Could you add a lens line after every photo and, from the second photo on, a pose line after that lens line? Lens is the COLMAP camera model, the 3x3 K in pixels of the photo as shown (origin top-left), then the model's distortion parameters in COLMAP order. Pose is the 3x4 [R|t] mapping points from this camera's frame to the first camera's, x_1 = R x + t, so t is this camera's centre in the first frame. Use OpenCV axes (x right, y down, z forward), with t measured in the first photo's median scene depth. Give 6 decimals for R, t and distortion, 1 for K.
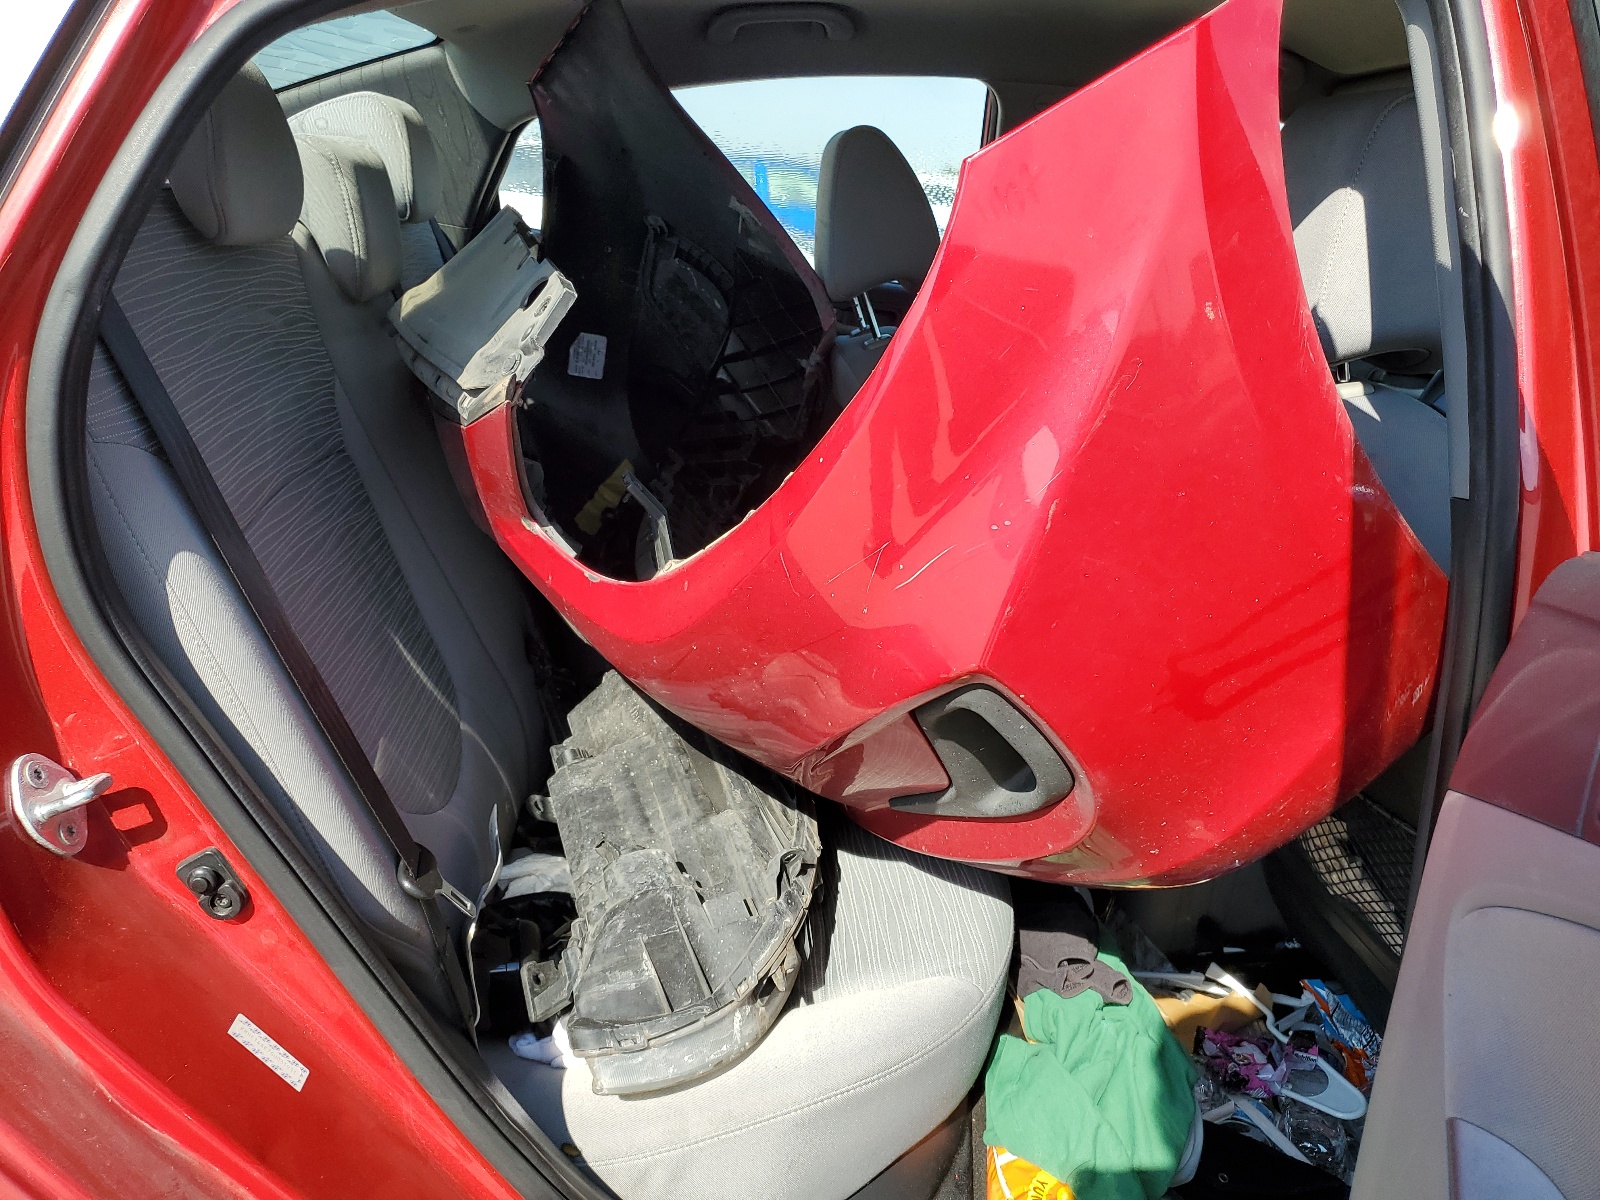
lens RADIAL K [[1188.5, 0, 800.0], [0, 1188.5, 600.0], [0, 0, 1]] dist [0.045523, -0.004767]
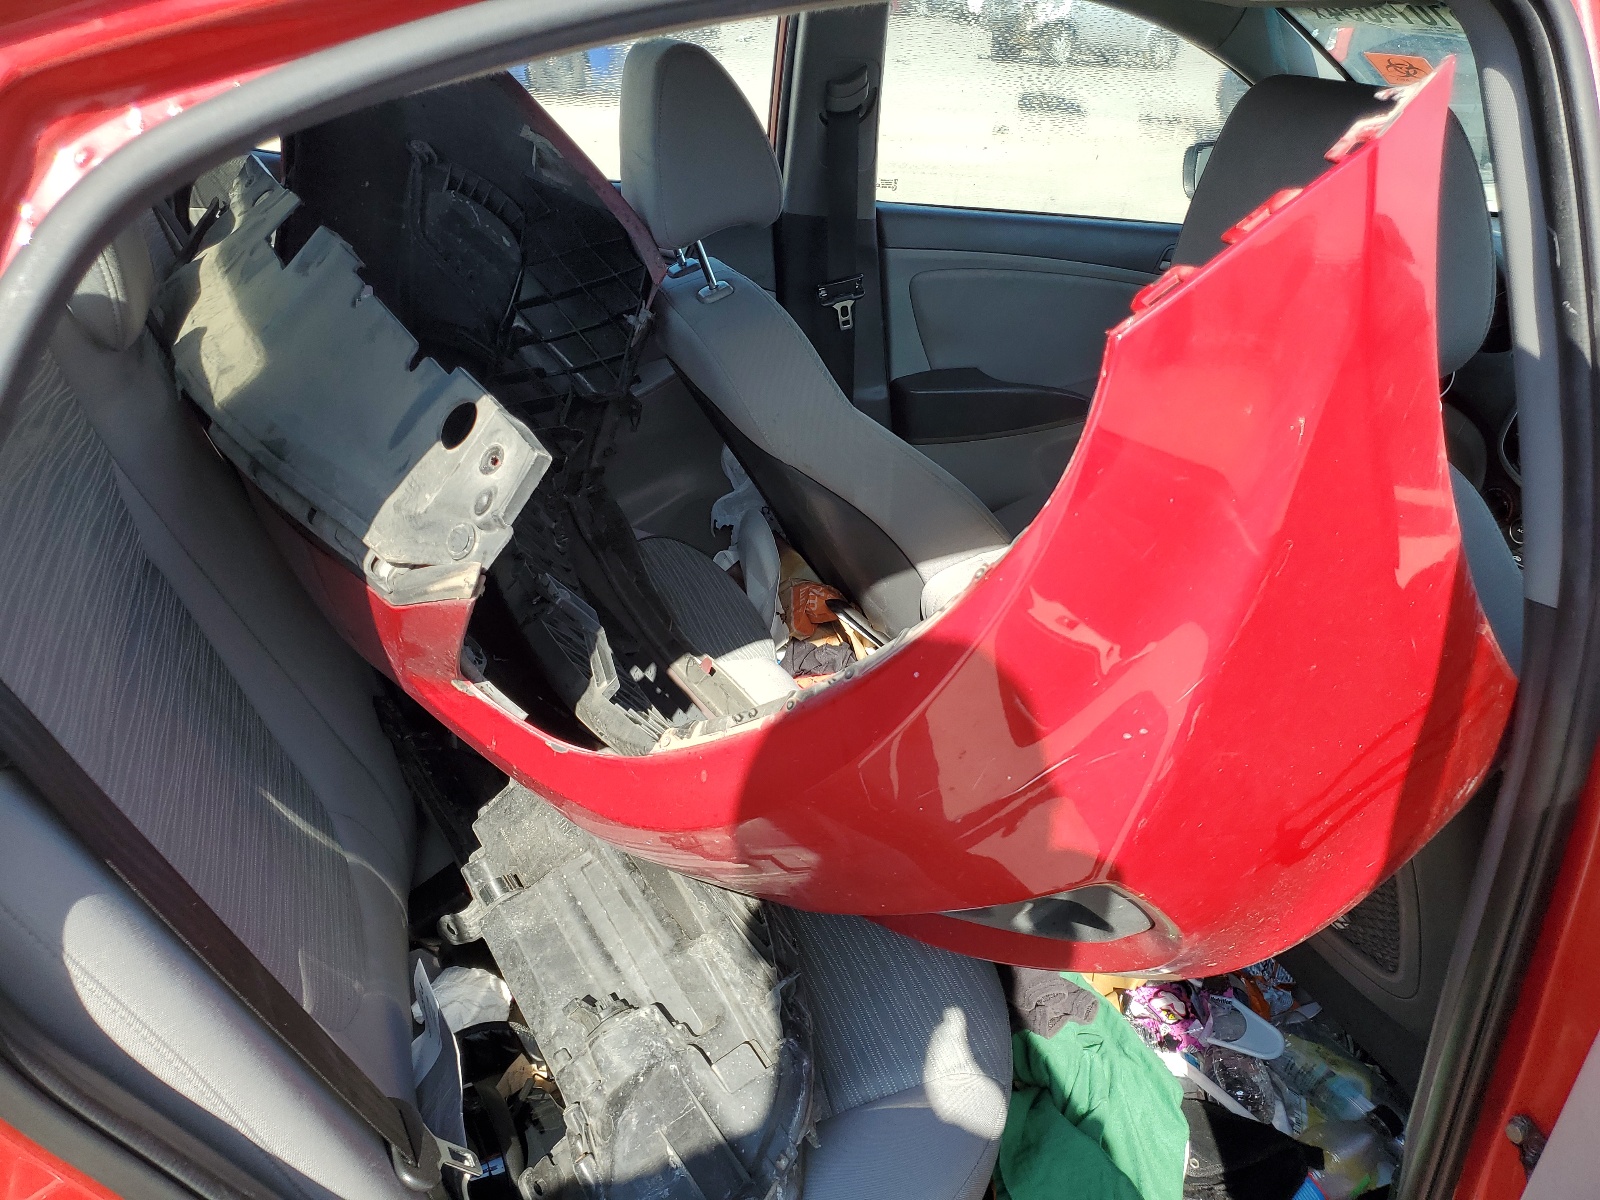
lens RADIAL K [[1231.7, 0, 799.4], [0, 1231.7, 609.3], [0, 0, 1]] dist [-0.101647, 0.312220]
pose [[0.970265, -0.121188, 0.209523, -0.136247], [0.089945, 0.984167, 0.152724, -0.174194], [-0.224714, -0.129338, 0.965803, 0.119407]]
